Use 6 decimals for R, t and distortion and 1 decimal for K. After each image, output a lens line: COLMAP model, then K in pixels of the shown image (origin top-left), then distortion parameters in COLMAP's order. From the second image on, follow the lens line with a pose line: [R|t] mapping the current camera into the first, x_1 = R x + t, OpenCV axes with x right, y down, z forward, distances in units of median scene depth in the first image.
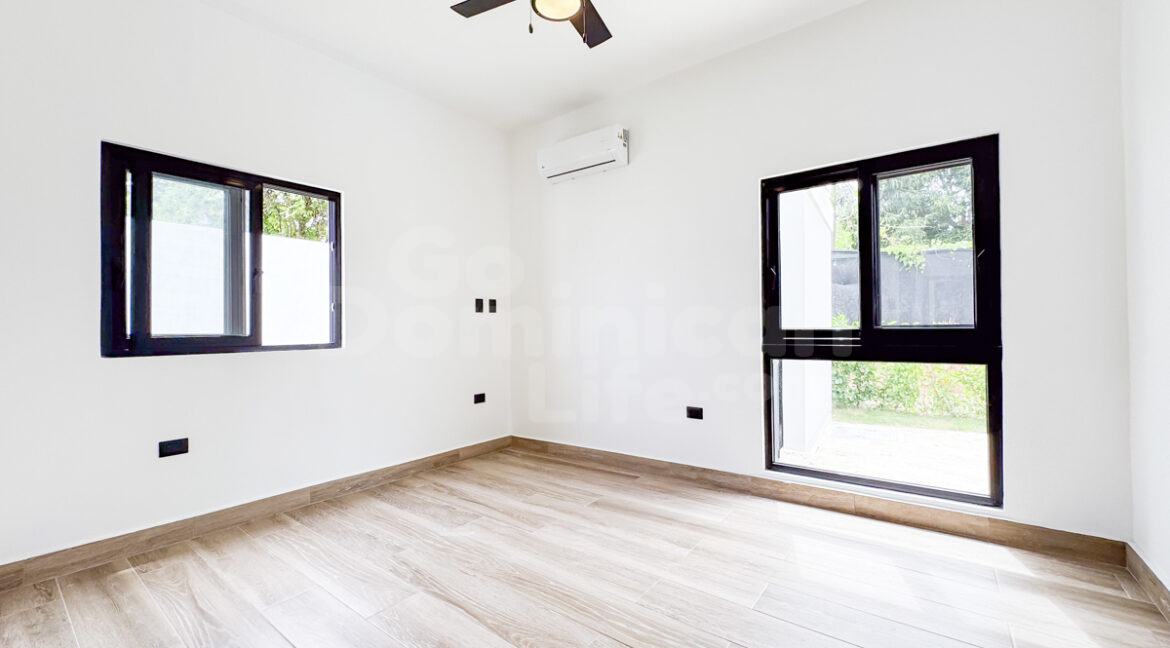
lens RADIAL K [[468.4, 0, 576.9], [0, 468.4, 327.0], [0, 0, 1]] dist [-0.001250, -0.000139]
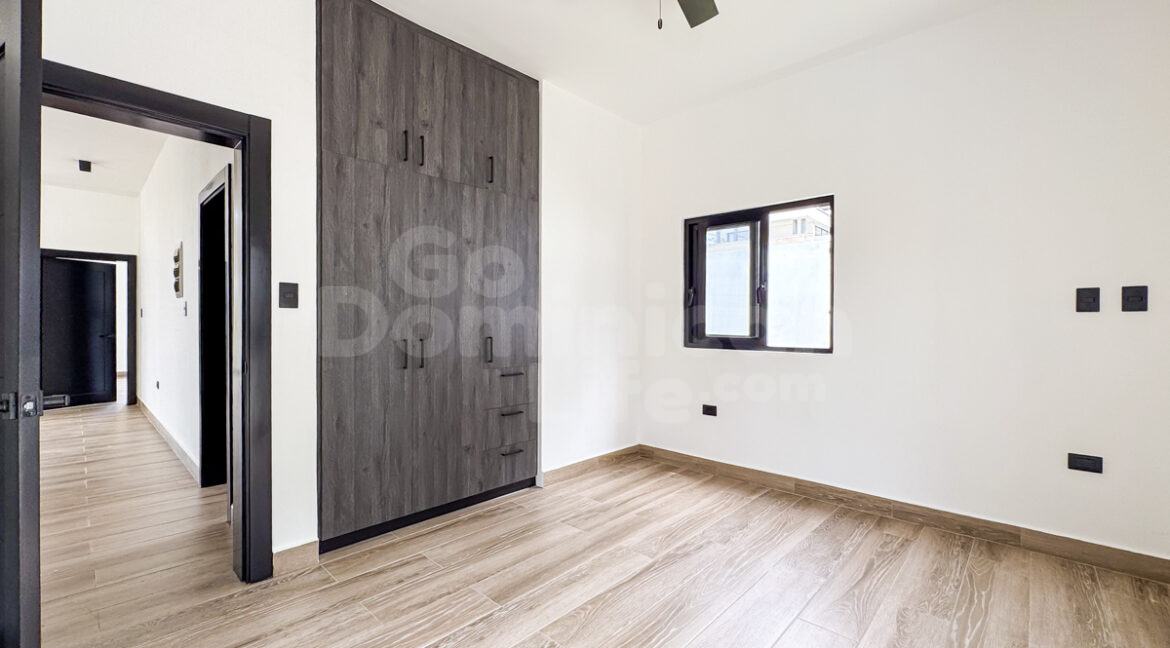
lens RADIAL K [[468.4, 0, 576.9], [0, 468.4, 327.0], [0, 0, 1]] dist [-0.001250, -0.000139]
pose [[-0.085496, 0.018163, -0.996173, 0.579146], [-0.003773, 0.999821, 0.018553, -0.030150], [0.996331, 0.005344, -0.085412, 0.613774]]
